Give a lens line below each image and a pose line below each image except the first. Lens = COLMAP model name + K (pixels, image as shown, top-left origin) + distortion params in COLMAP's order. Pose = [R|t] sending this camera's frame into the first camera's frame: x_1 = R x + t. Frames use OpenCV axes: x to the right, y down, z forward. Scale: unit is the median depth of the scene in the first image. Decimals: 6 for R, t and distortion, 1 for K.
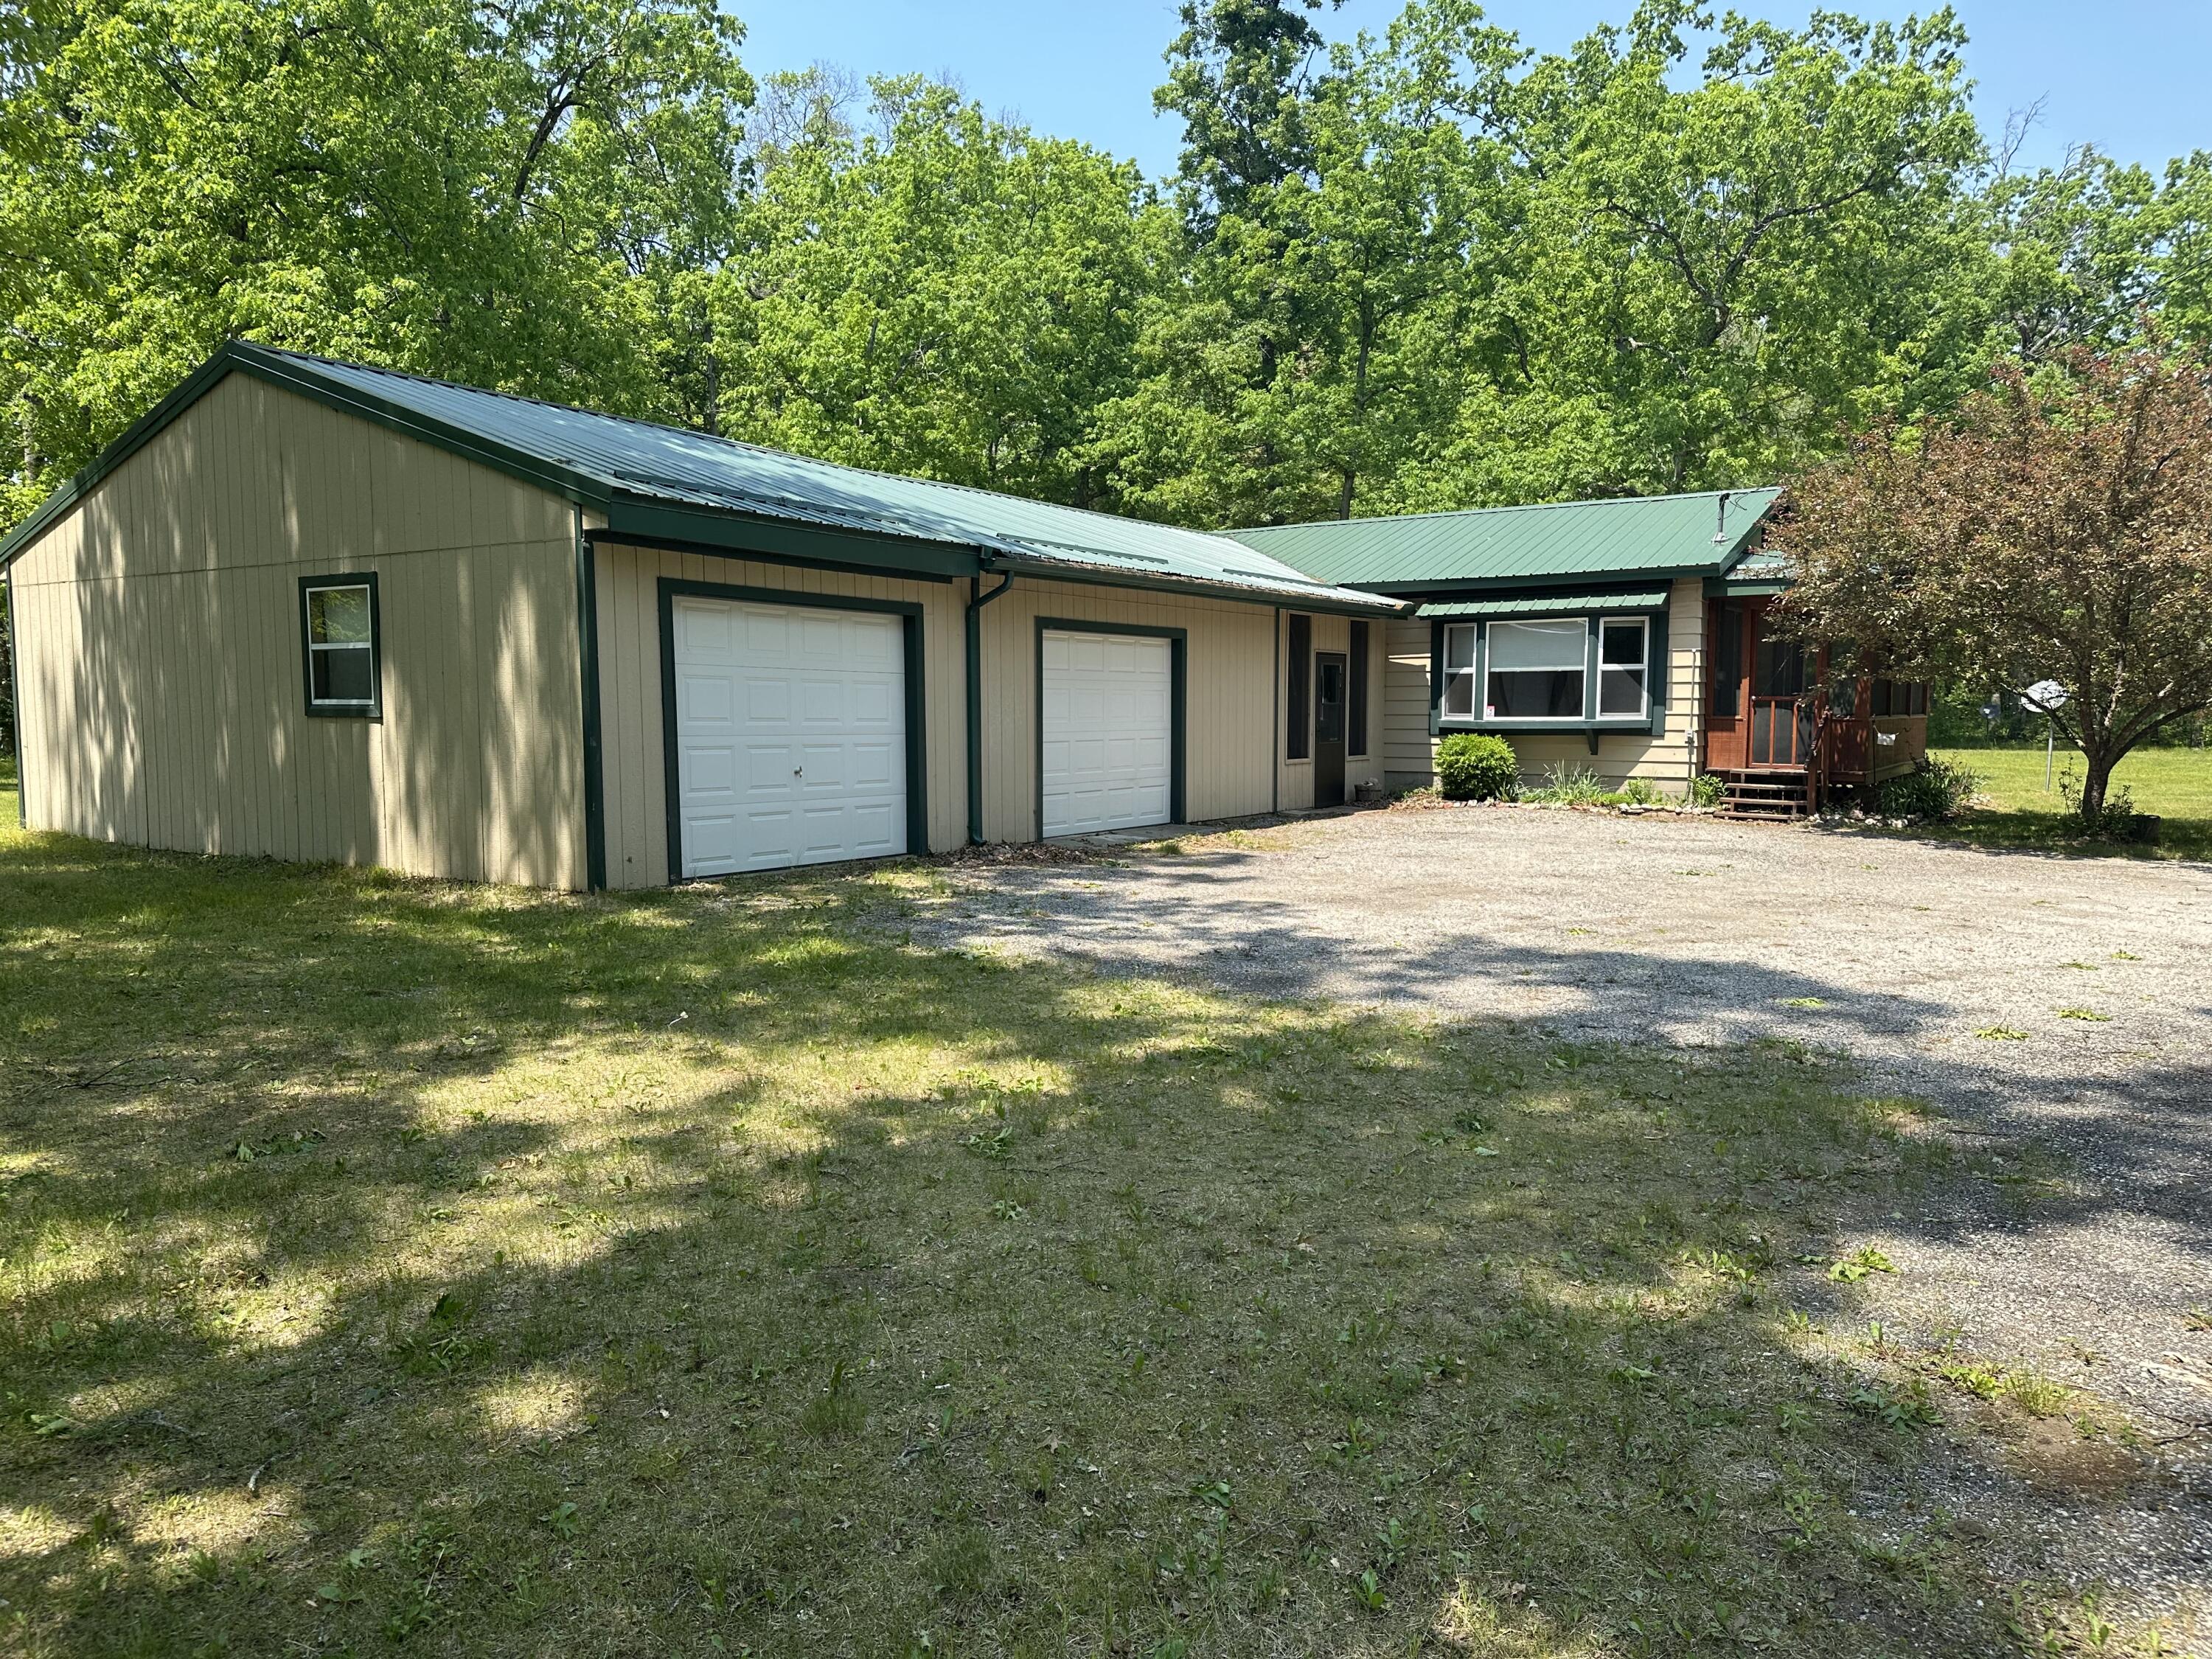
lens RADIAL K [[1626.1, 0, 1112.5], [0, 1626.1, 818.8], [0, 0, 1]] dist [0.085624, -0.112590]
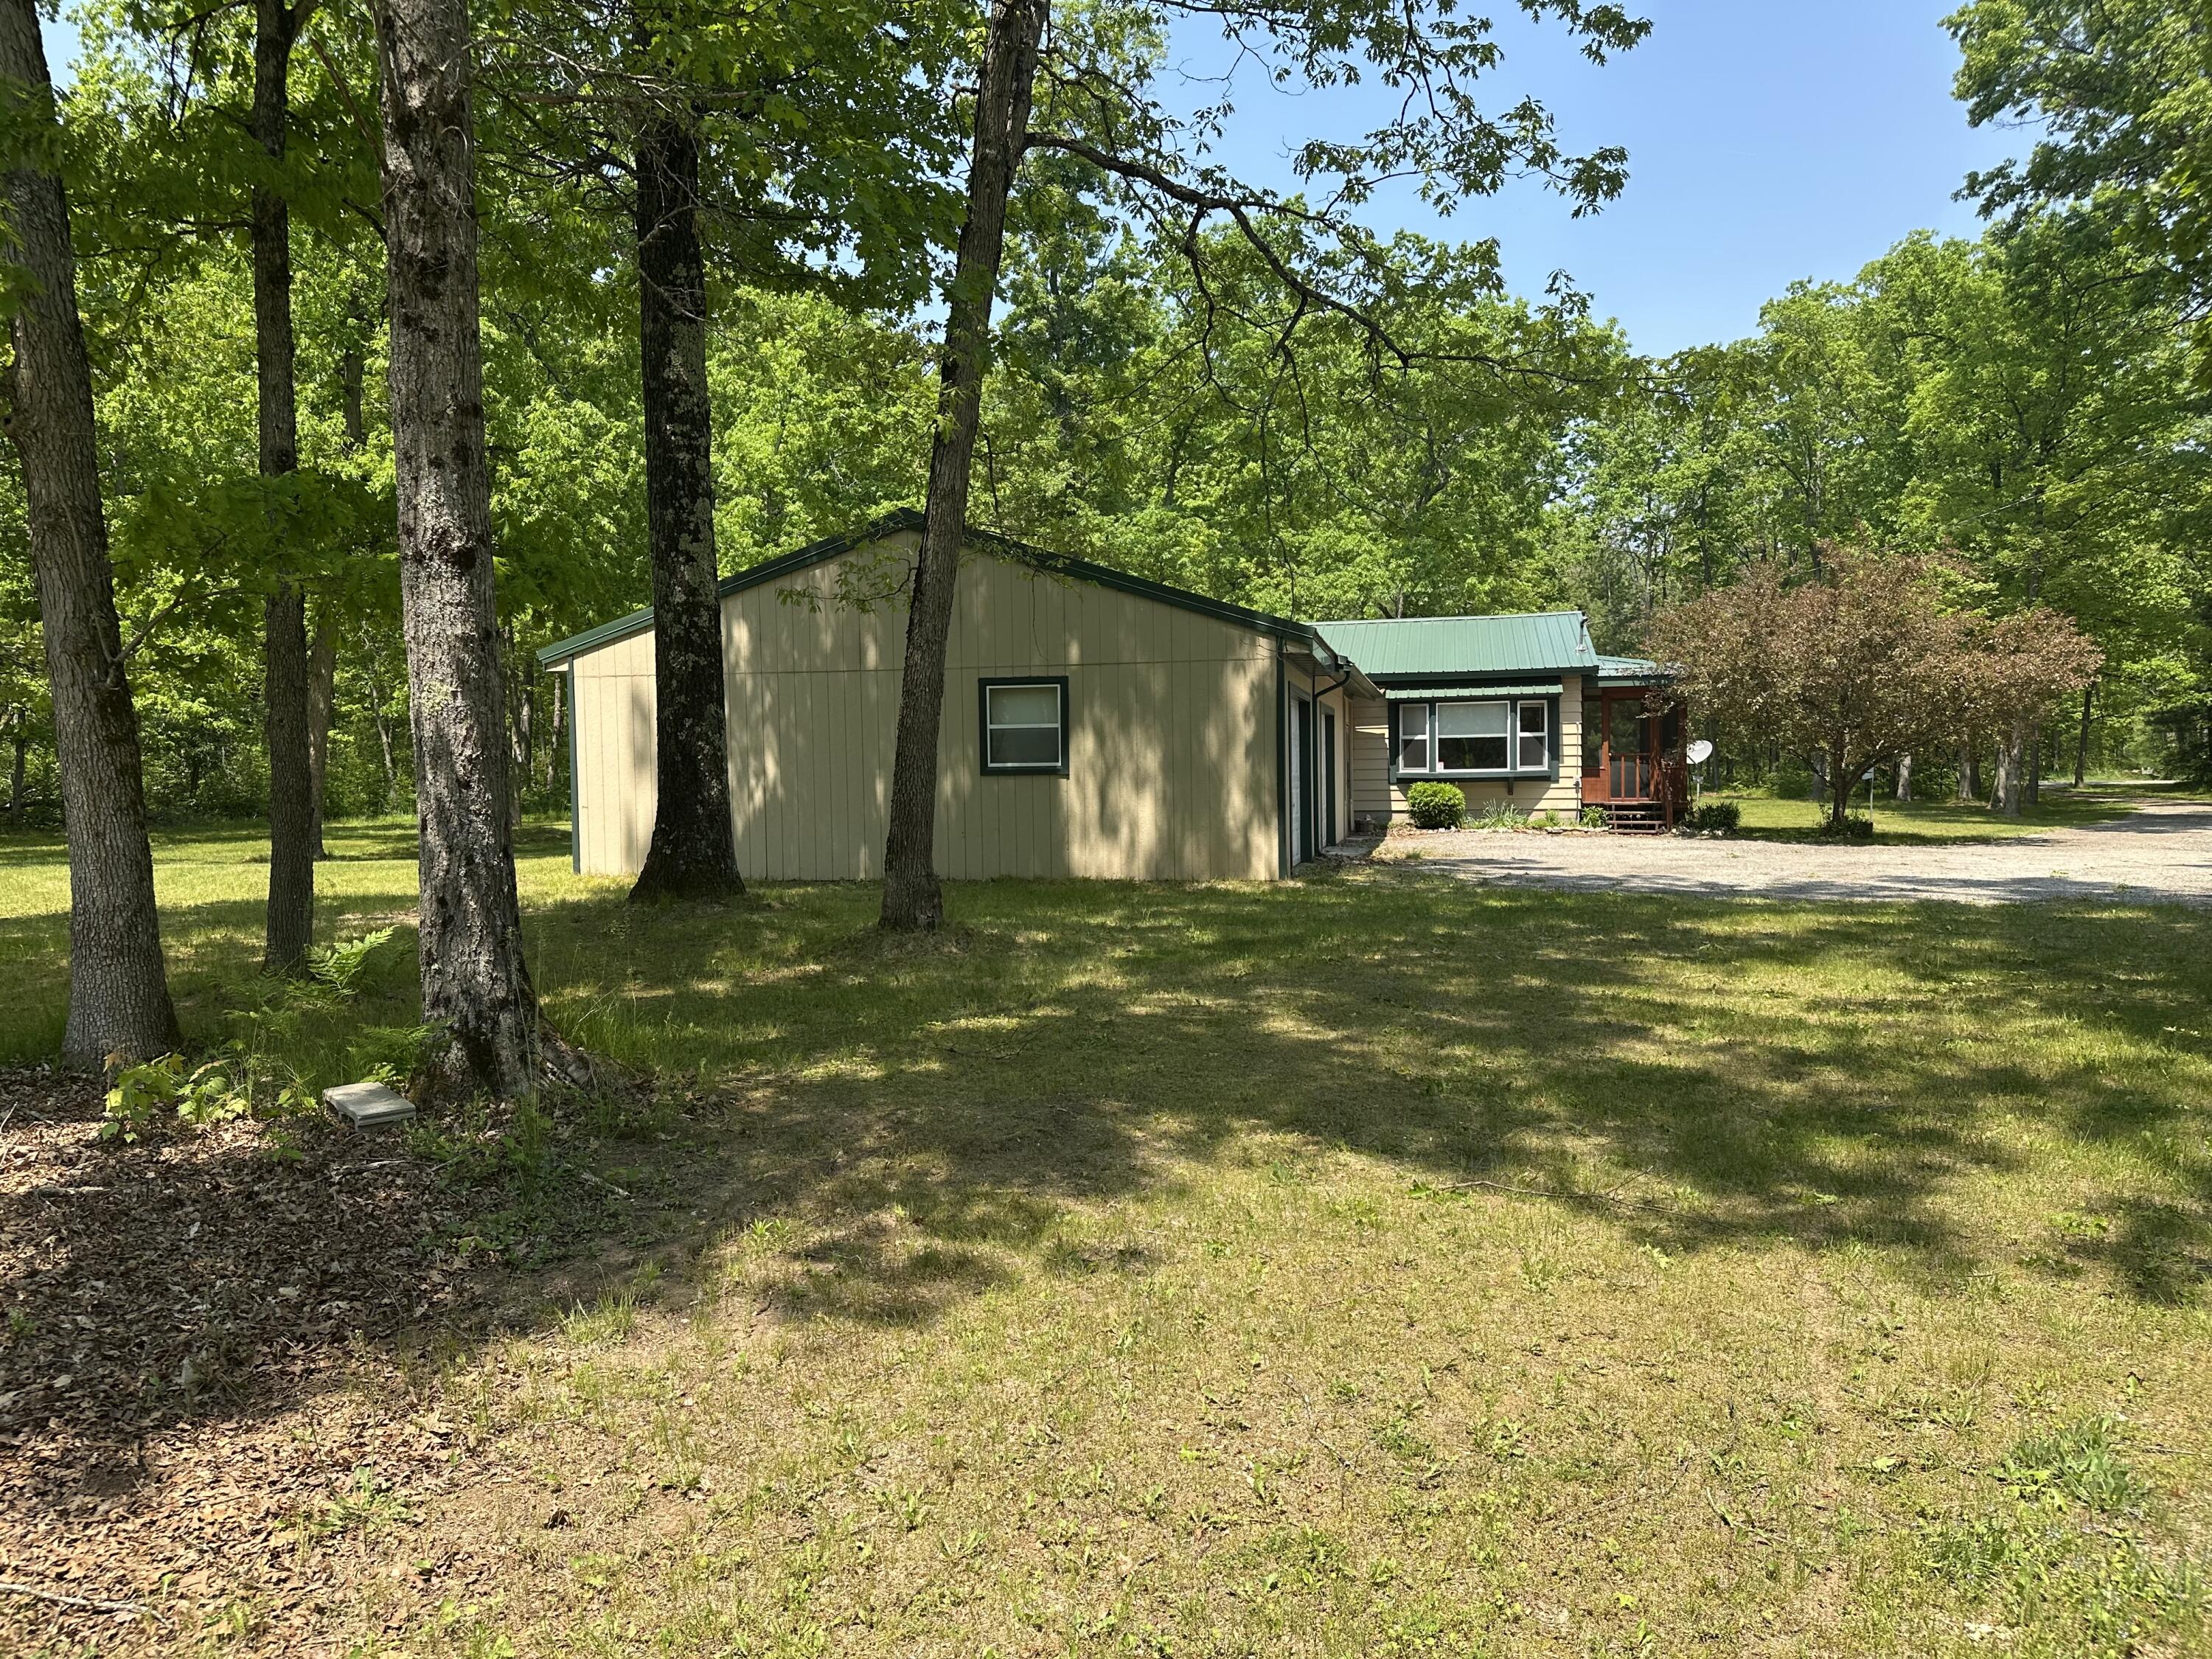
lens RADIAL K [[1626.1, 0, 1115.6], [0, 1626.1, 830.8], [0, 0, 1]] dist [0.085624, -0.112590]
pose [[0.930315, -0.026301, 0.365818, -0.573912], [0.038346, 0.998934, -0.025699, 0.016989], [-0.364752, 0.037936, 0.930331, -0.223863]]
